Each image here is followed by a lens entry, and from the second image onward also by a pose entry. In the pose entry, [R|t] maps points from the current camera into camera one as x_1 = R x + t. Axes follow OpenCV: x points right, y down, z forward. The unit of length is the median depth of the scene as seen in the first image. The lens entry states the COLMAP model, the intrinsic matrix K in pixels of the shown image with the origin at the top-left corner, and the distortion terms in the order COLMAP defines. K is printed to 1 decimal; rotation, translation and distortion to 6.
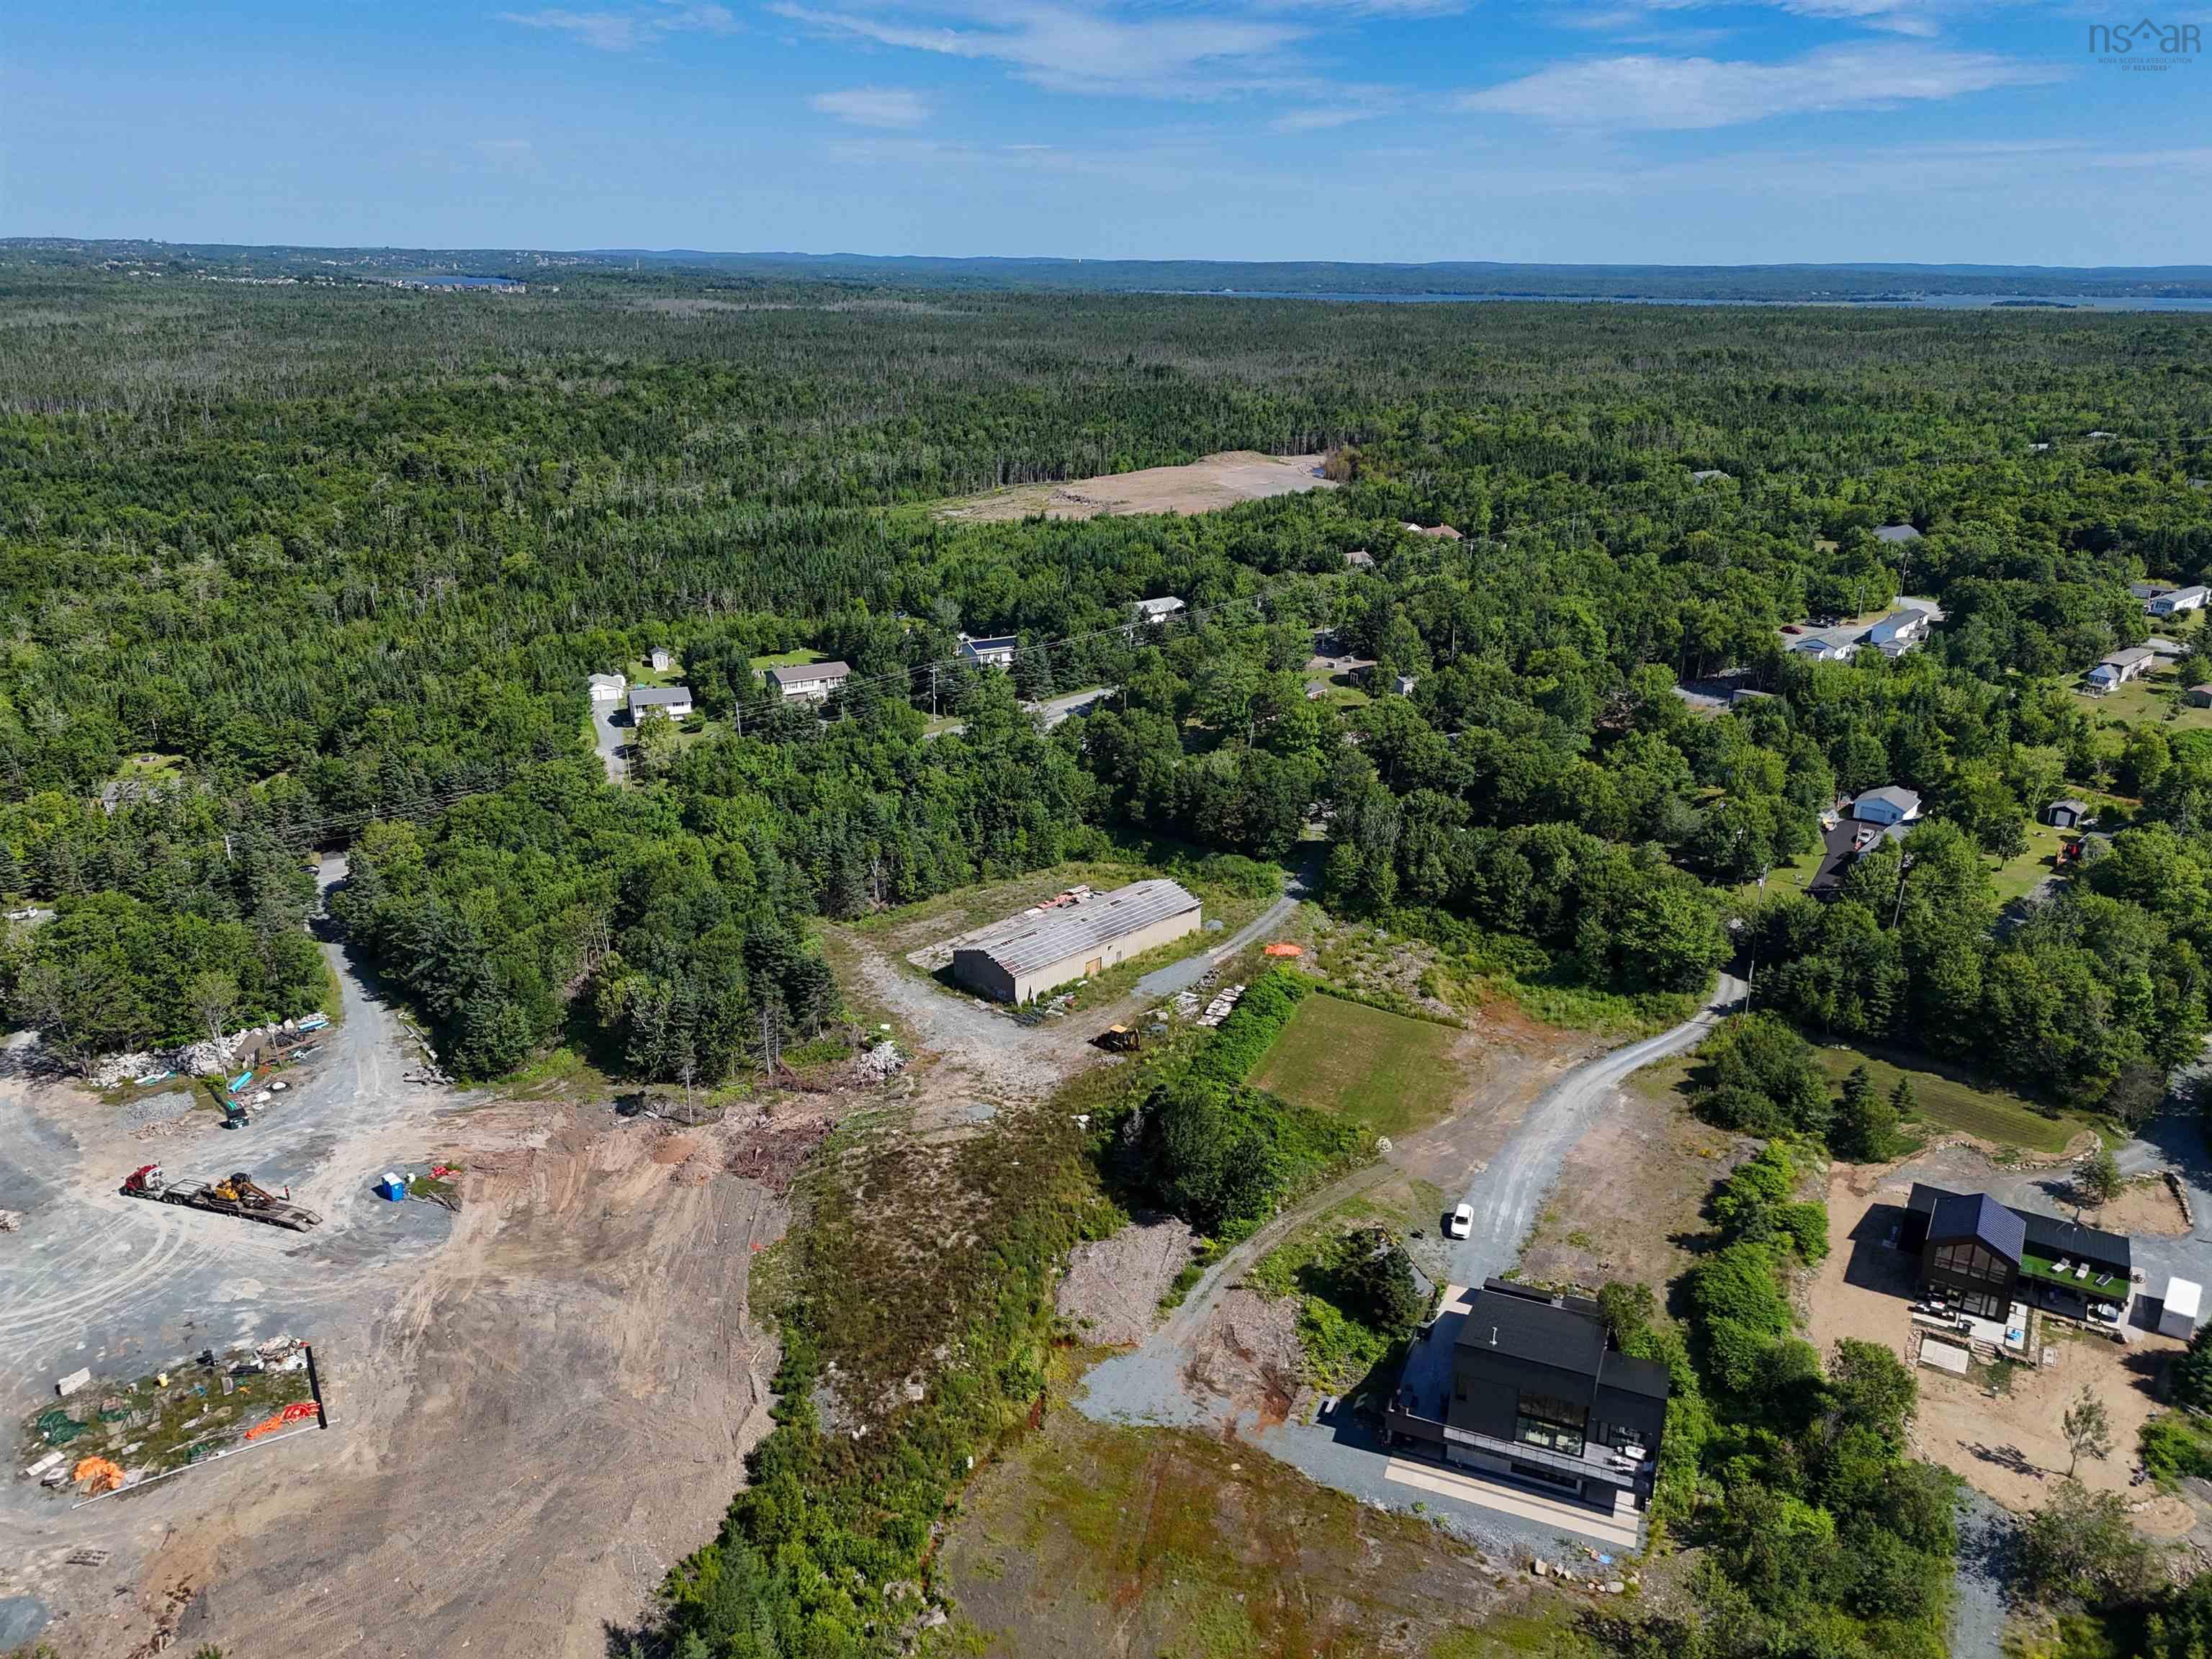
lens RADIAL K [[1620.8, 0, 1114.3], [0, 1620.8, 815.1], [0, 0, 1]] dist [0.063911, -0.051670]
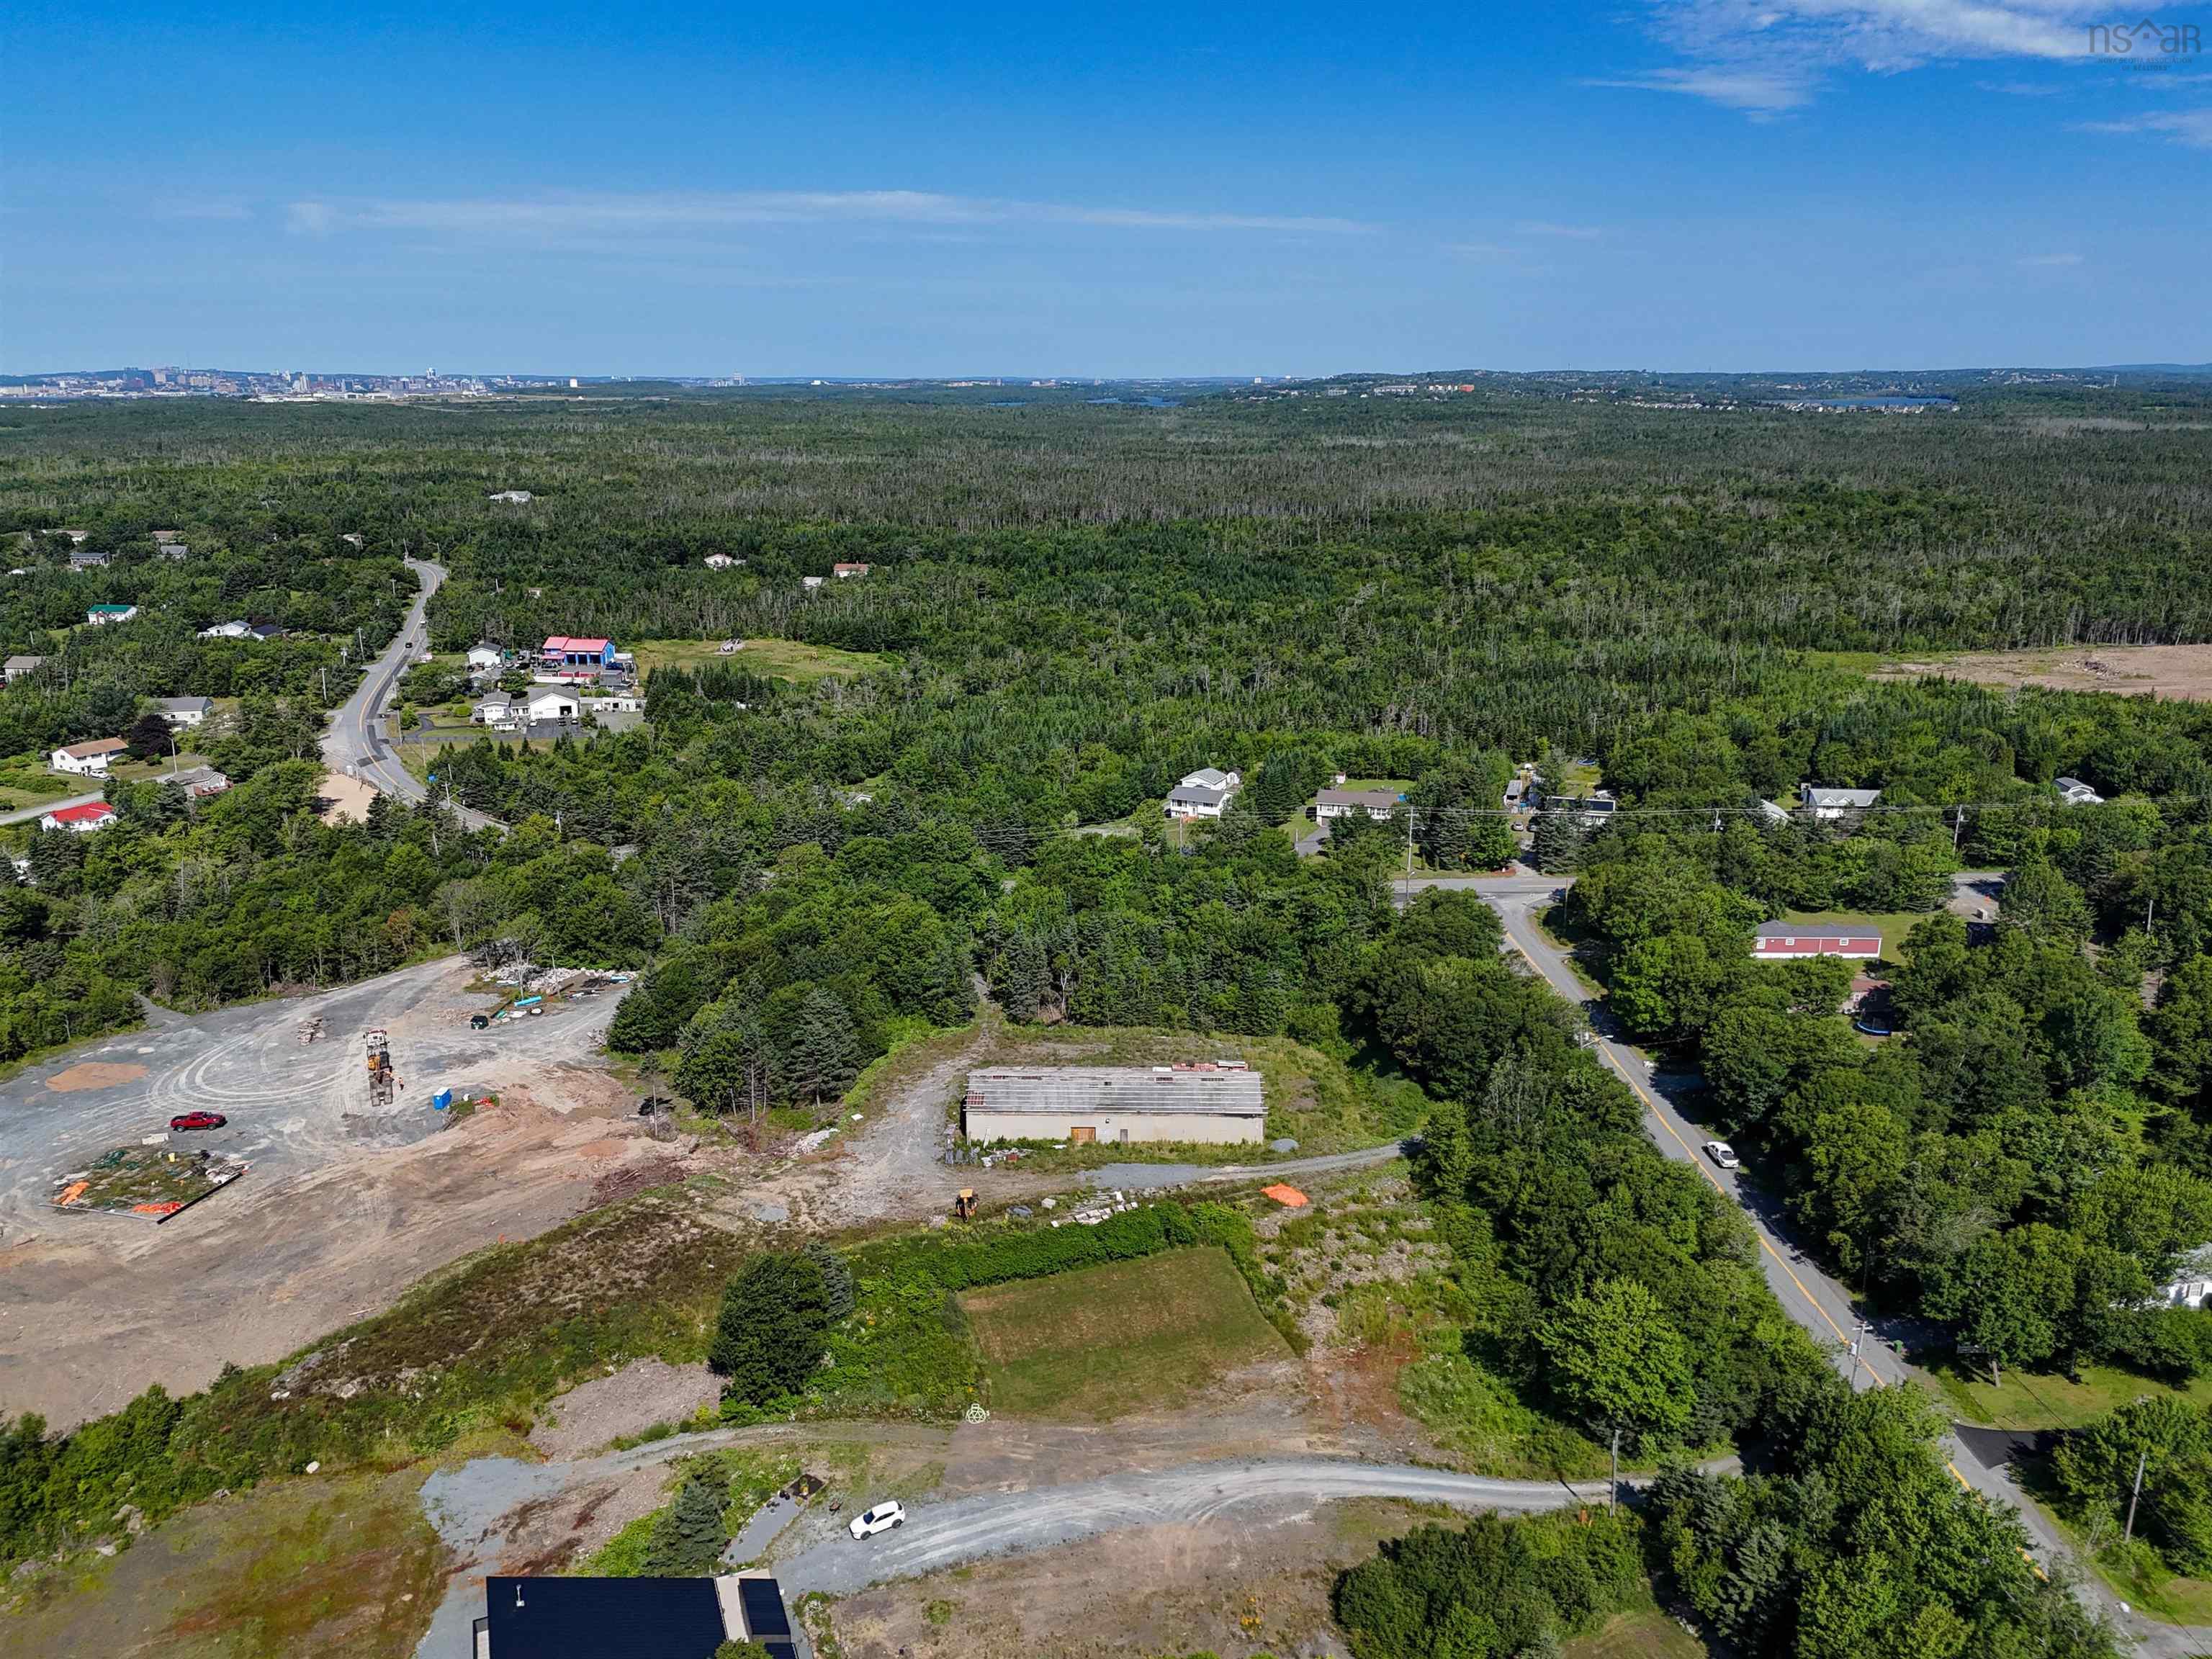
lens RADIAL K [[1620.8, 0, 1121.6], [0, 1620.8, 840.7], [0, 0, 1]] dist [0.063911, -0.051670]
pose [[0.684855, 0.189180, -0.703693, 0.641611], [-0.226284, 0.973181, 0.041403, -0.115123], [0.692654, 0.130880, 0.709297, 0.360157]]
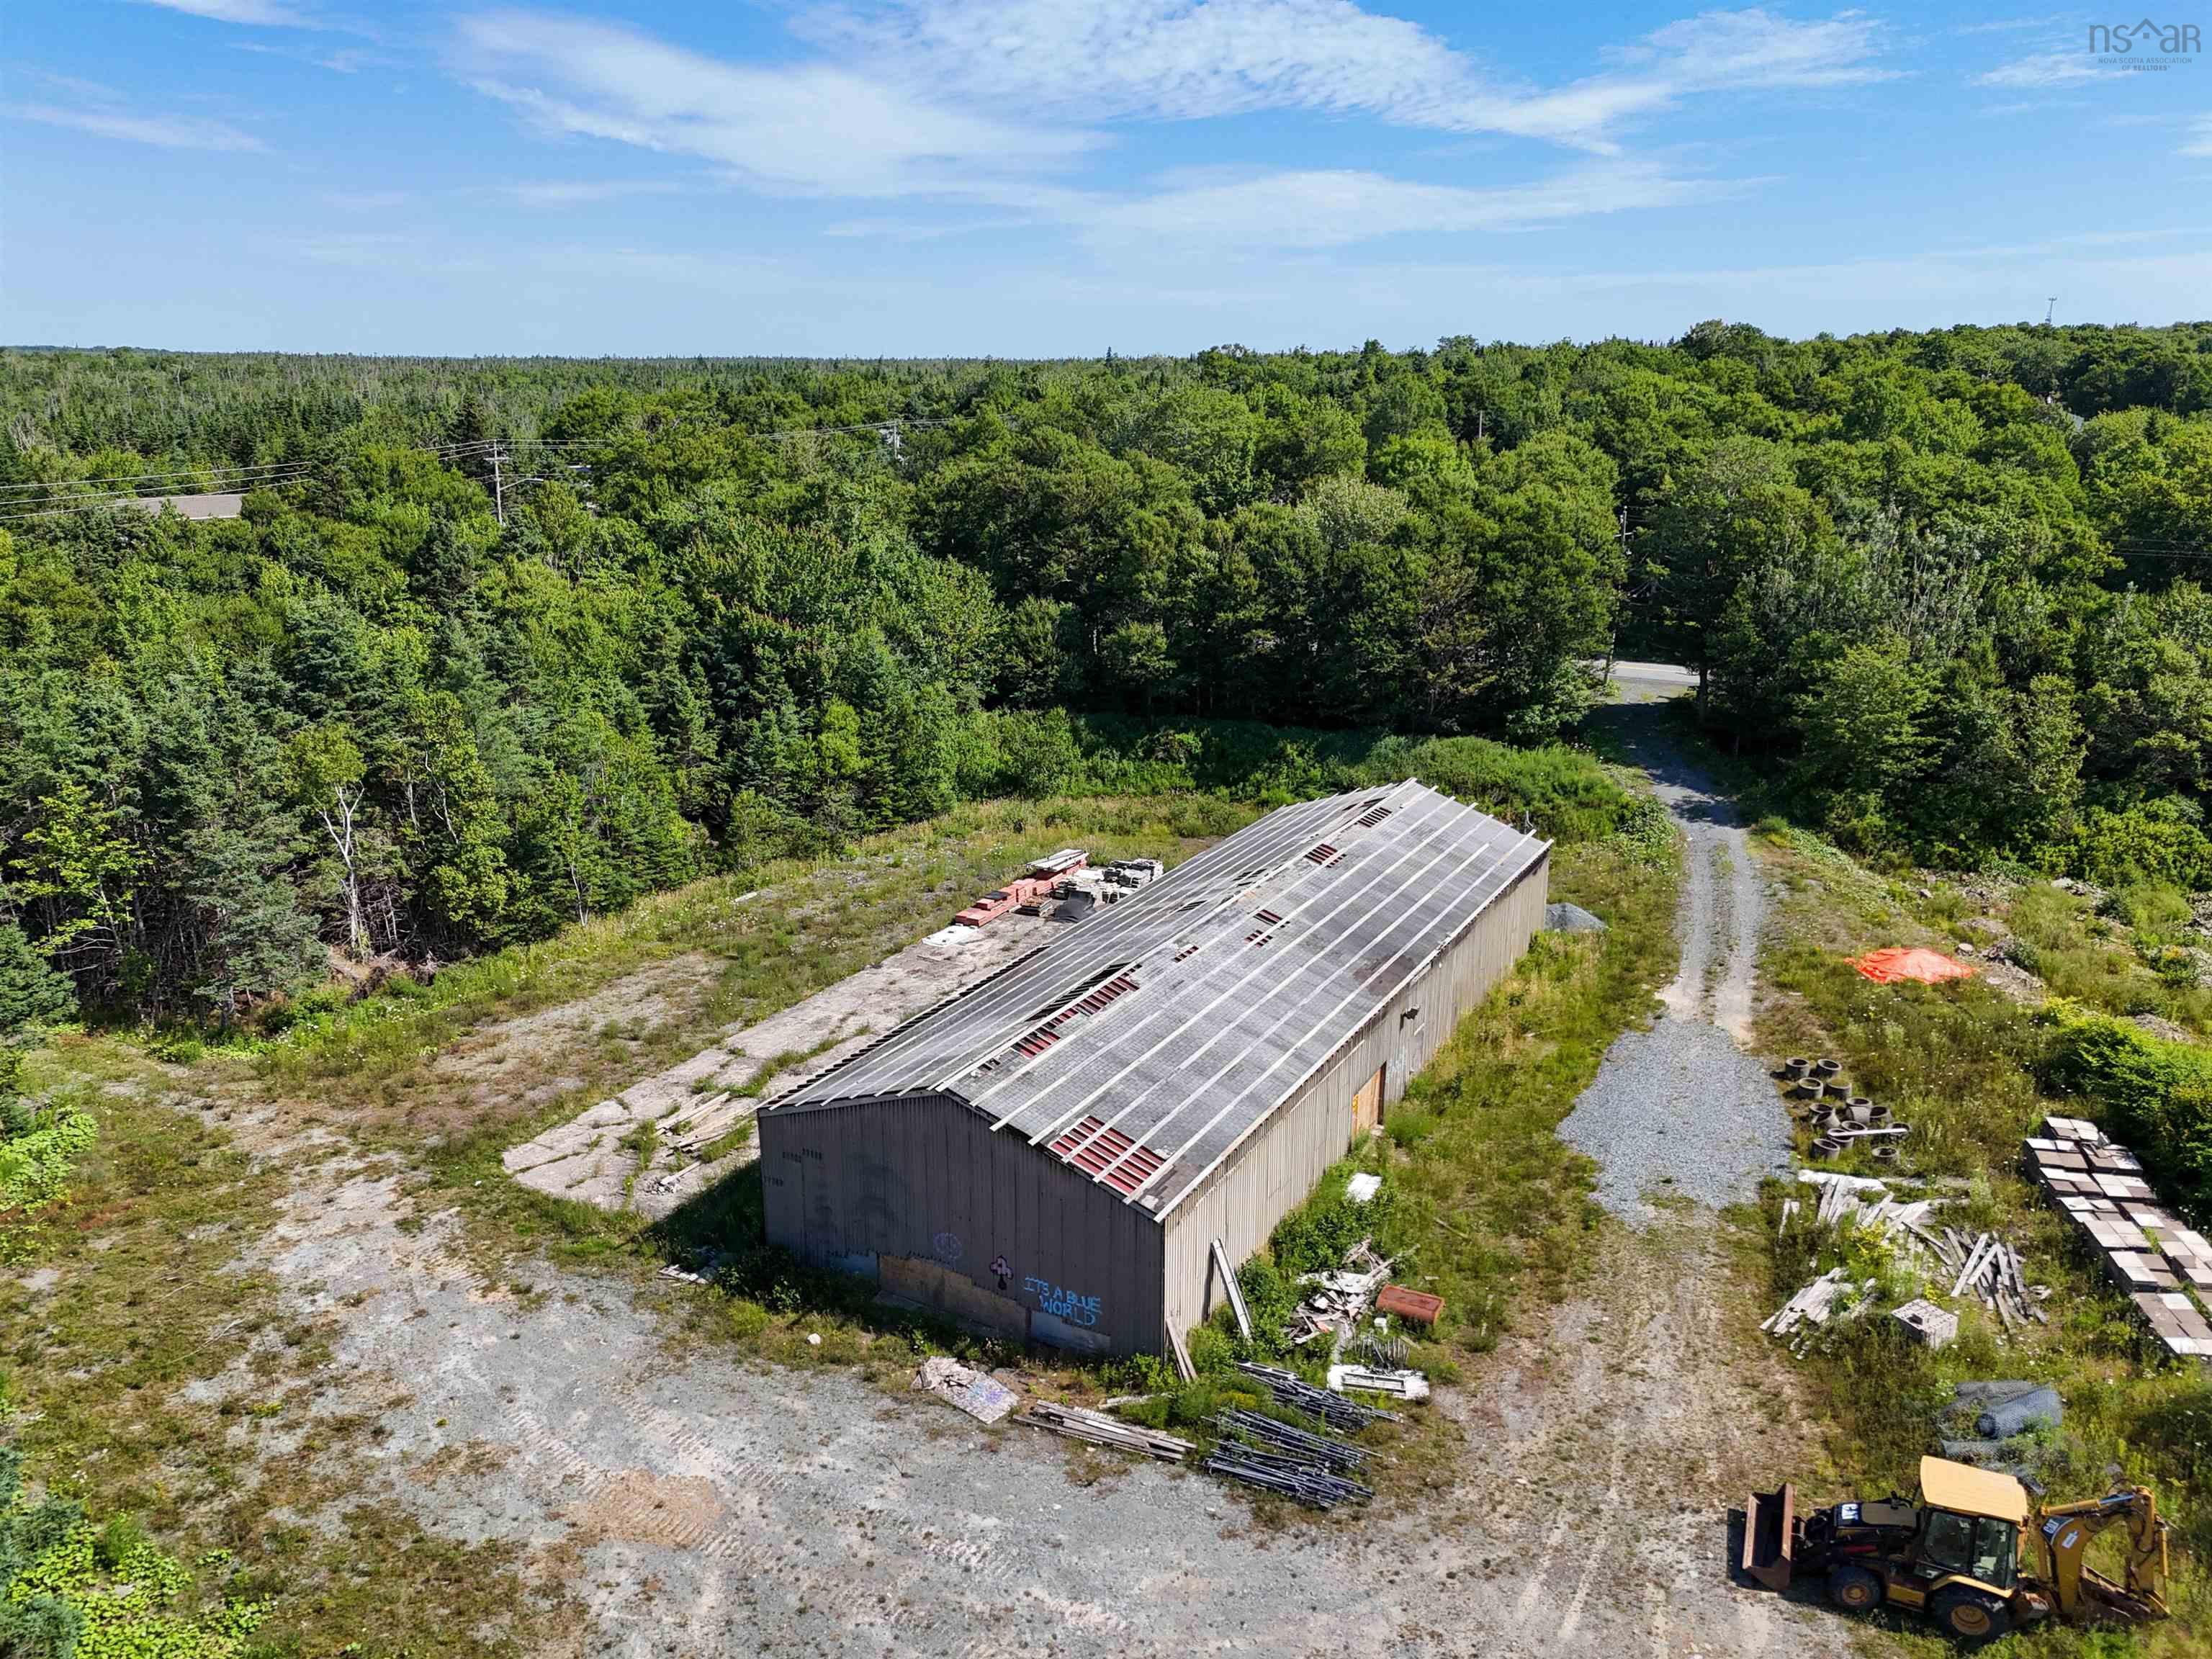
lens RADIAL K [[1620.8, 0, 1107.9], [0, 1620.8, 859.7], [0, 0, 1]] dist [0.063911, -0.051670]
pose [[0.964278, -0.082170, 0.251827, -0.109026], [0.090473, 0.995666, -0.021550, 0.062826], [-0.248965, 0.043563, 0.967532, 0.818203]]
